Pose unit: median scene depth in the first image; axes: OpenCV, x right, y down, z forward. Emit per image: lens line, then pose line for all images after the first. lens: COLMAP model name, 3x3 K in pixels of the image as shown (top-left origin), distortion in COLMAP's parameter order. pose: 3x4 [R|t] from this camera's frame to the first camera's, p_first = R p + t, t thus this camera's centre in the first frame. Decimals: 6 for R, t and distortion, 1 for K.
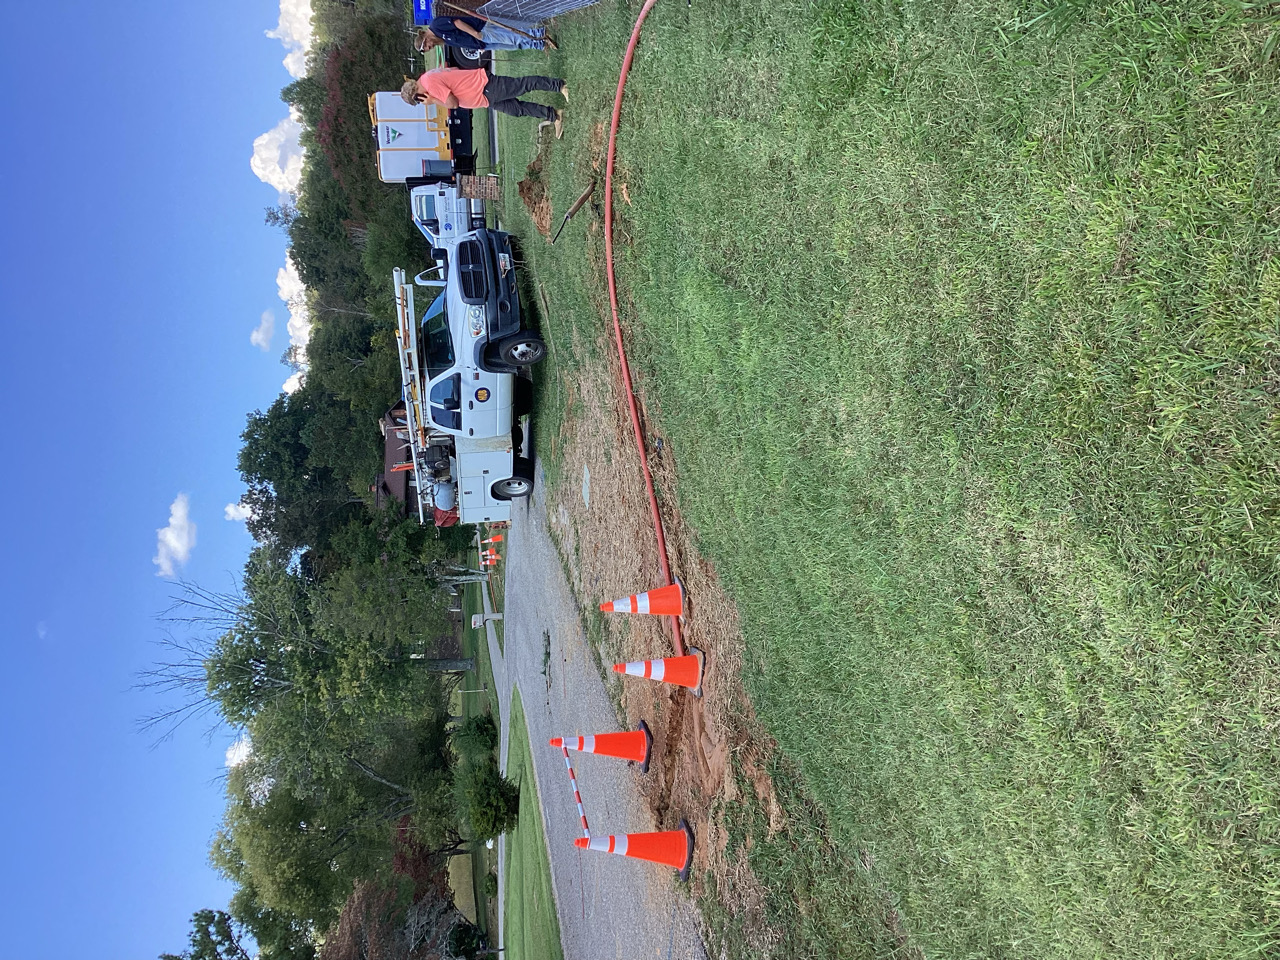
lens RADIAL K [[1150.8, 0, 640.2], [0, 1150.8, 484.2], [0, 0, 1]] dist [0.084608, -0.135901]
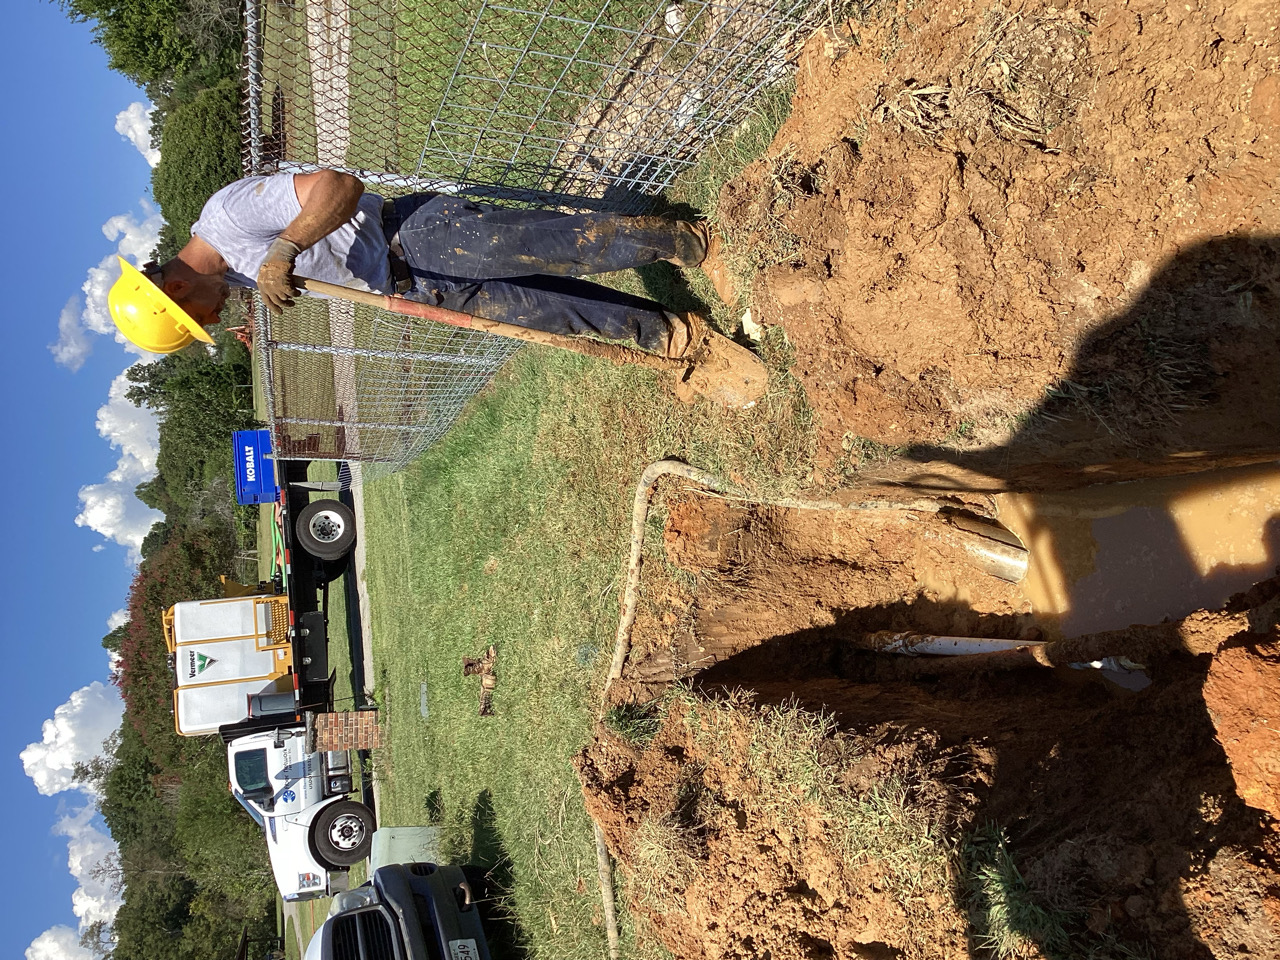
lens RADIAL K [[1150.8, 0, 640.2], [0, 1150.8, 484.2], [0, 0, 1]] dist [0.084608, -0.135901]
pose [[0.986164, -0.076078, 0.147284, -0.059009], [0.129829, 0.906902, -0.400841, -0.099125], [-0.103077, 0.414417, 0.904231, 0.345410]]
